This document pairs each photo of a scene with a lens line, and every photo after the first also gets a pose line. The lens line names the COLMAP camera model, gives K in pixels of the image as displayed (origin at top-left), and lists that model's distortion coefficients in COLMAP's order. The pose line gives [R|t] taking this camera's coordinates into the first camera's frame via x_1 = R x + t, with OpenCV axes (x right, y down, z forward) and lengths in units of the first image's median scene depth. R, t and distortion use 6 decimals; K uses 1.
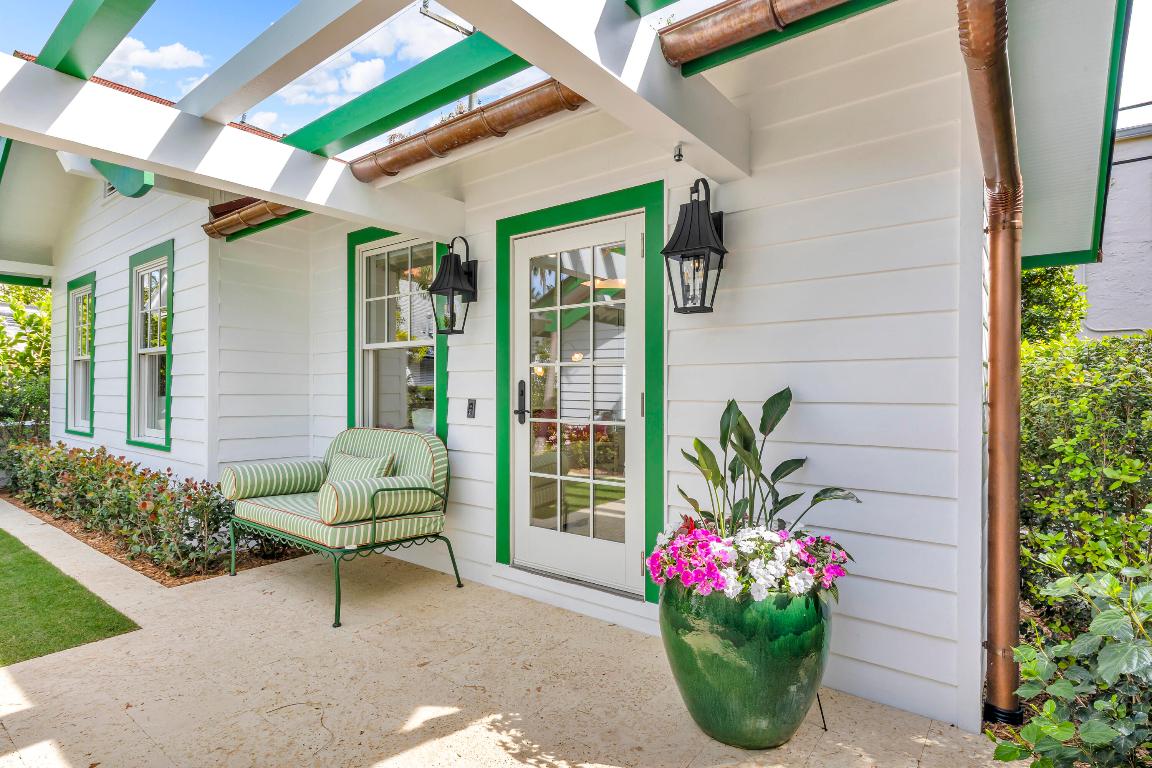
lens RADIAL K [[585.7, 0, 579.4], [0, 585.7, 381.5], [0, 0, 1]] dist [0.001432, -0.000332]
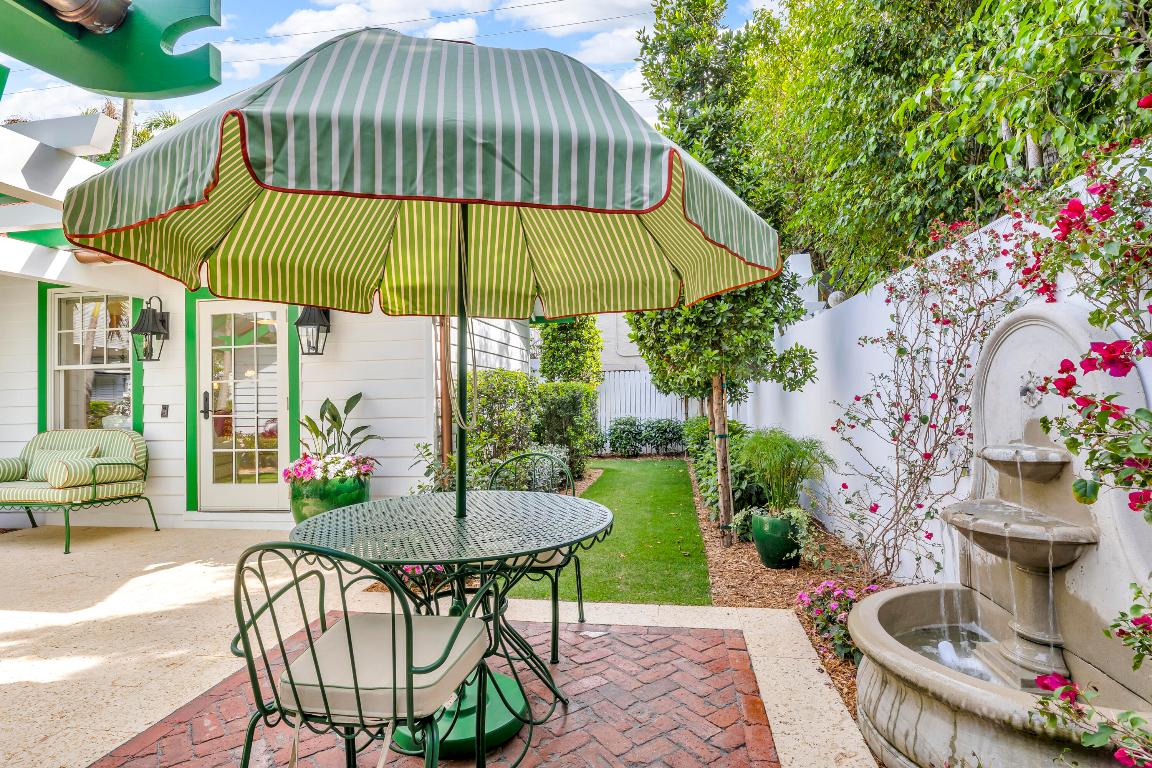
lens RADIAL K [[585.7, 0, 579.4], [0, 585.7, 381.5], [0, 0, 1]] dist [0.001432, -0.000332]
pose [[0.877613, -0.009236, 0.479281, 0.028022], [0.018444, 0.999725, -0.014508, 0.012857], [-0.479015, 0.021572, 0.877541, -0.865862]]
